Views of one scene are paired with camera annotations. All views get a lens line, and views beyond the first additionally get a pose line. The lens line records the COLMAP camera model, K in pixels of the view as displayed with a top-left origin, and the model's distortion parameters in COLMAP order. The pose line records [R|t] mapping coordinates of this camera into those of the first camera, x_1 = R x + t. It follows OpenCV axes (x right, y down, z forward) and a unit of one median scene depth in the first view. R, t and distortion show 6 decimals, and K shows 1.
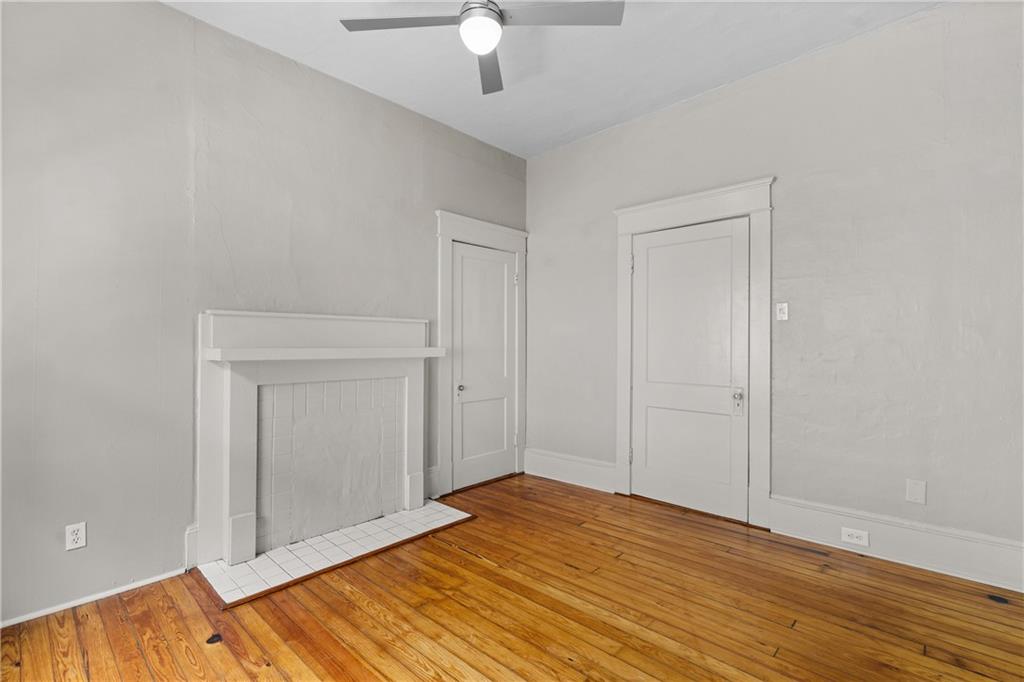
lens RADIAL K [[468.4, 0, 512.1], [0, 468.4, 340.8], [0, 0, 1]] dist [-0.009100, 0.000631]
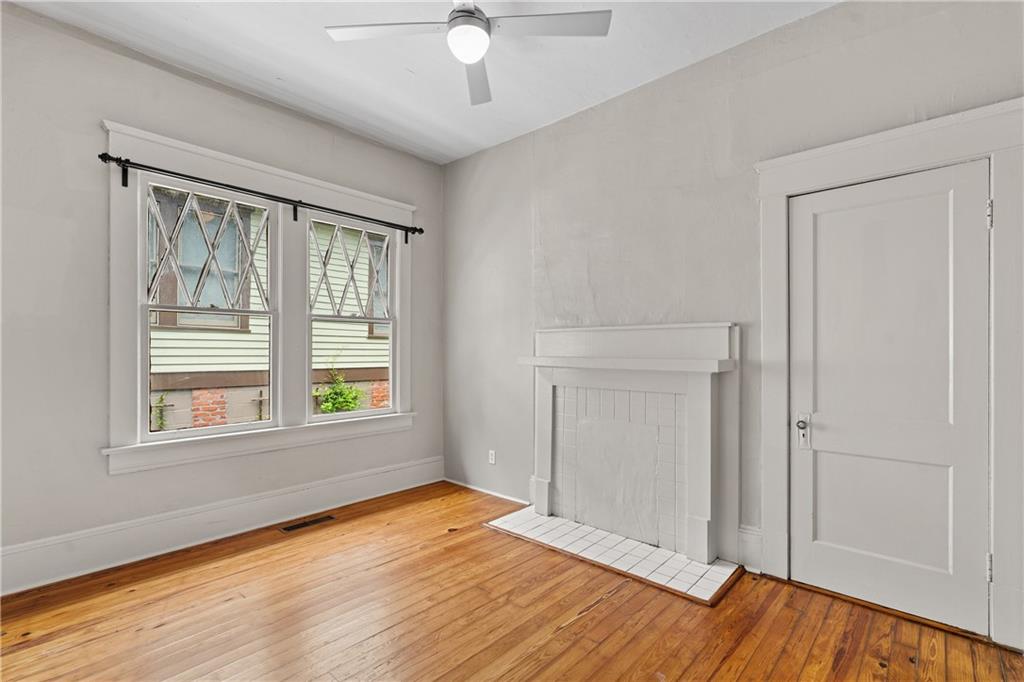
lens RADIAL K [[468.4, 0, 511.3], [0, 468.4, 348.2], [0, 0, 1]] dist [-0.009100, 0.000631]
pose [[0.007640, -0.006282, -0.999951, 0.758387], [0.001597, 0.999979, -0.006270, 0.000243], [0.999970, -0.001549, 0.007650, 0.873072]]
